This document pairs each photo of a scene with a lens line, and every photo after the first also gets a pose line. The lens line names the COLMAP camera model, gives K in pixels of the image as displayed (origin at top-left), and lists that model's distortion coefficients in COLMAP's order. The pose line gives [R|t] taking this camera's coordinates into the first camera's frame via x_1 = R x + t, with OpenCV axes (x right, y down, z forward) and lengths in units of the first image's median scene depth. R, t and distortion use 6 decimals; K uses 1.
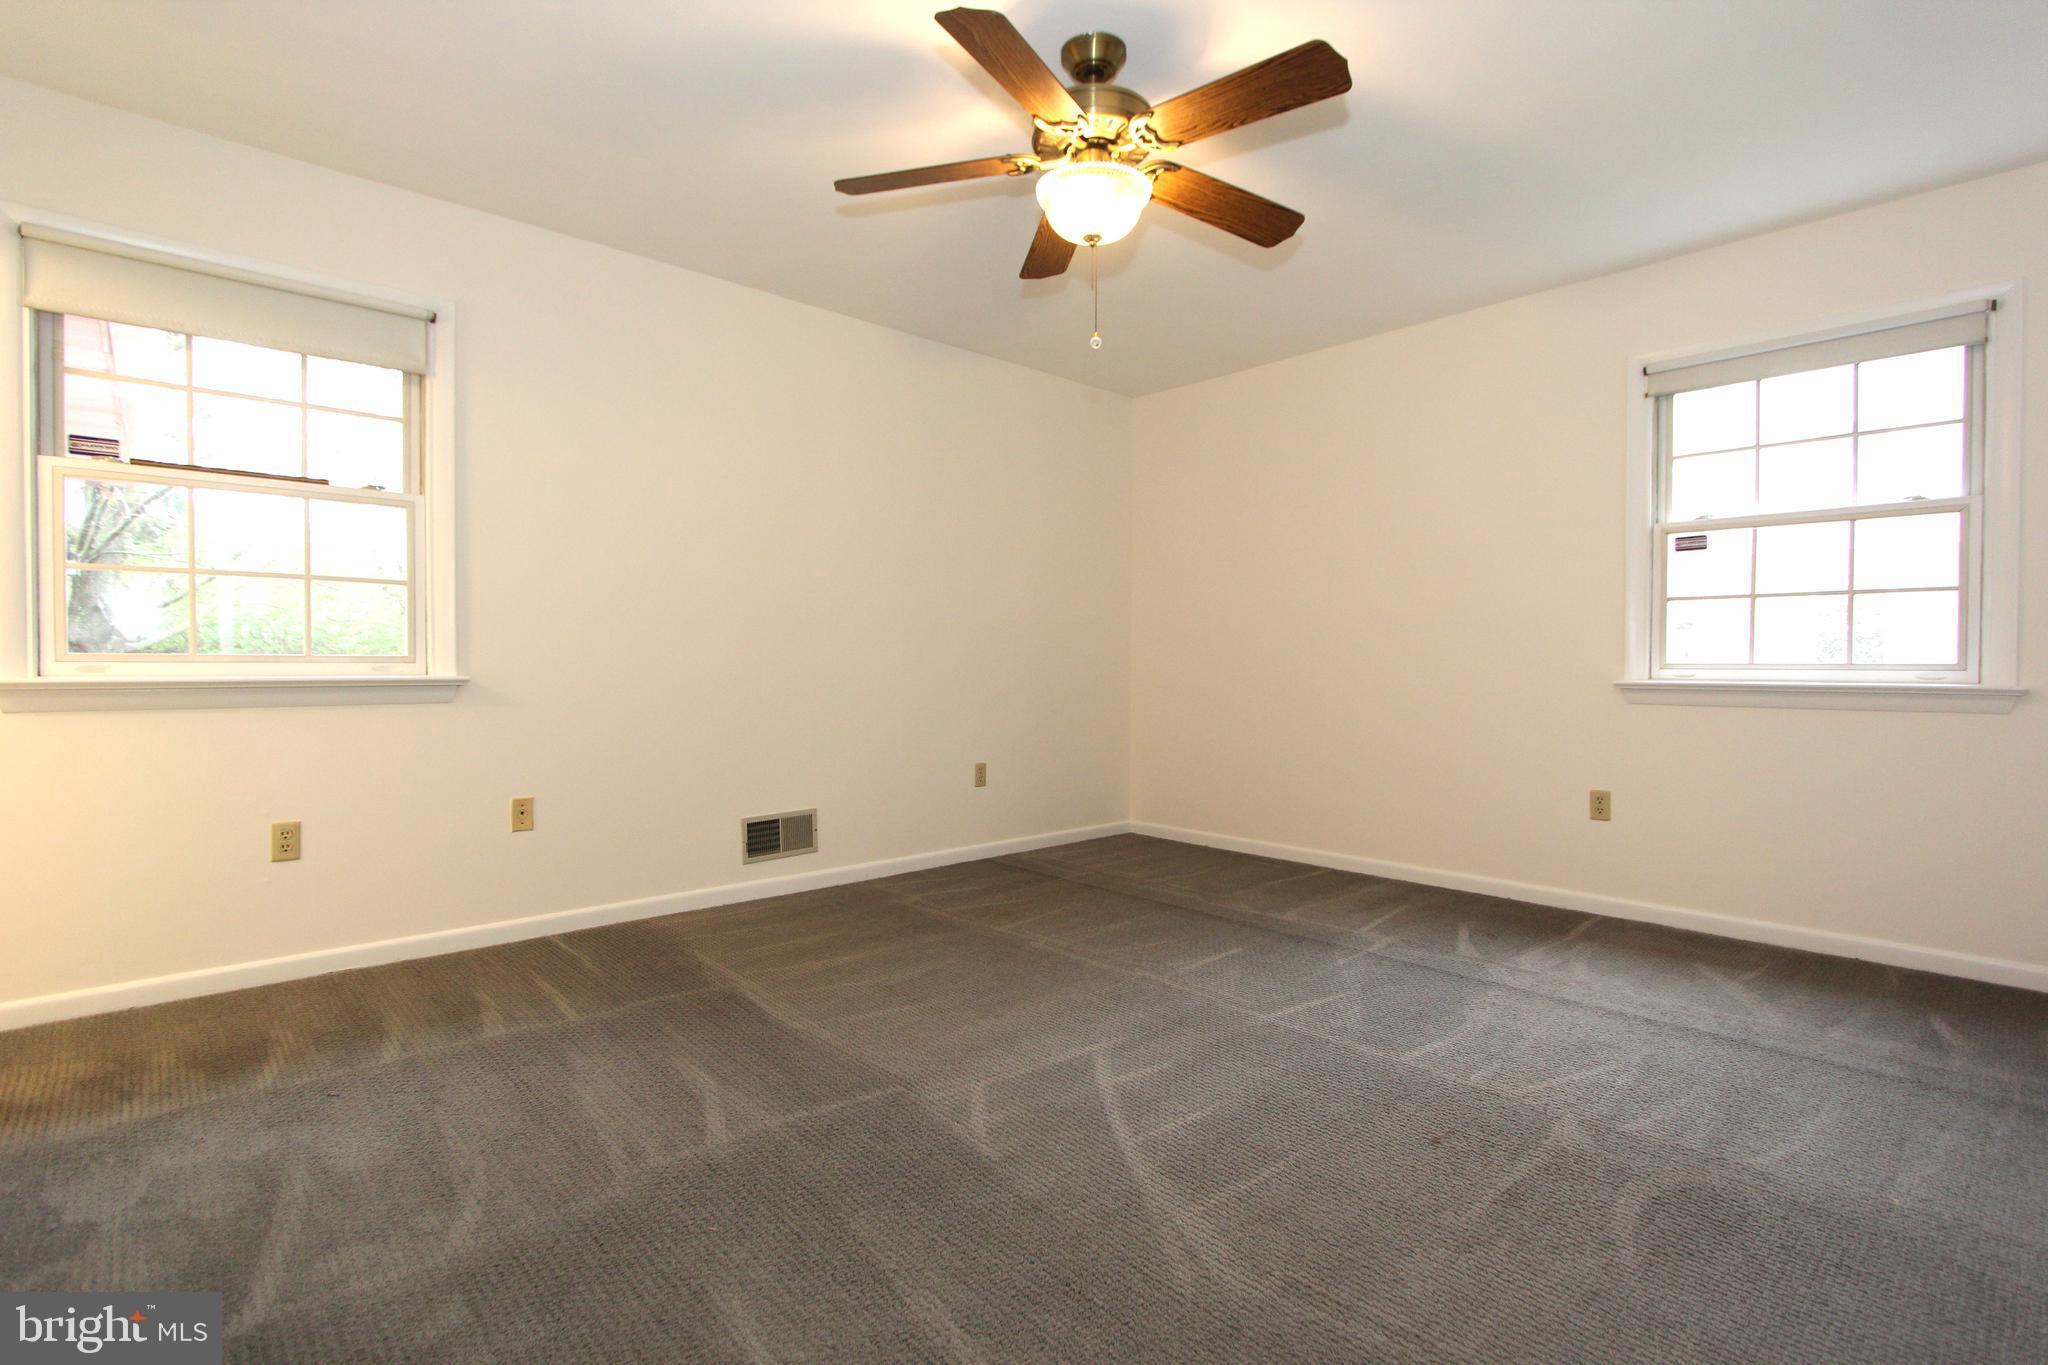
lens RADIAL K [[953.4, 0, 1024.0], [0, 953.4, 682.5], [0, 0, 1]] dist [-0.022811, 0.005467]
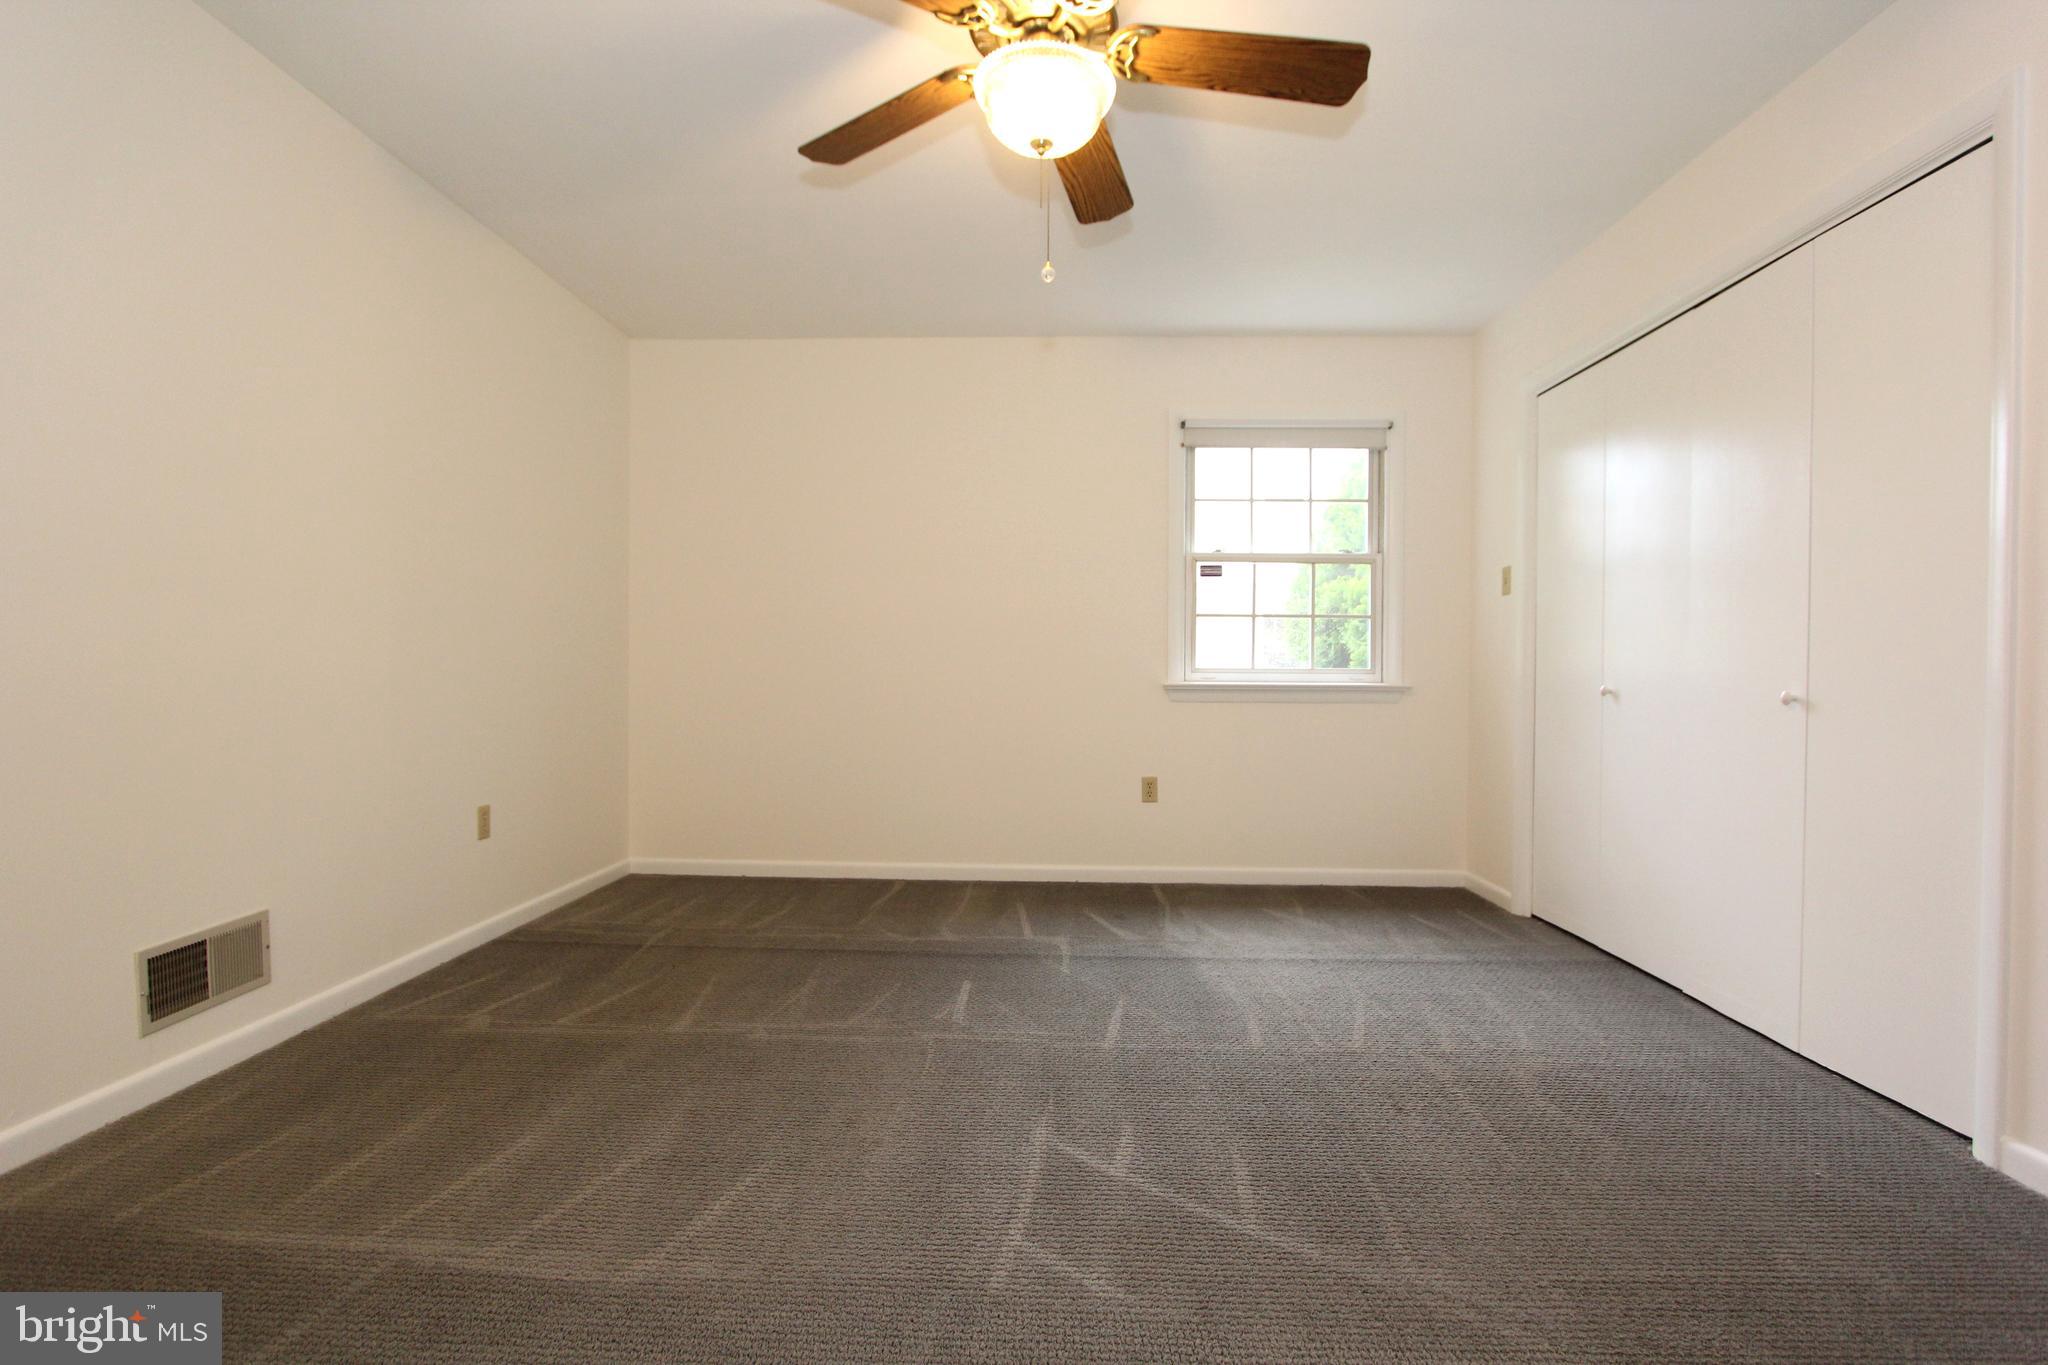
lens RADIAL K [[953.4, 0, 1024.0], [0, 953.4, 682.5], [0, 0, 1]] dist [-0.022811, 0.005467]
pose [[0.700319, -0.007430, 0.713791, -0.390372], [0.008621, 0.999961, 0.001950, -0.006515], [-0.713778, 0.004788, 0.700356, 0.331766]]
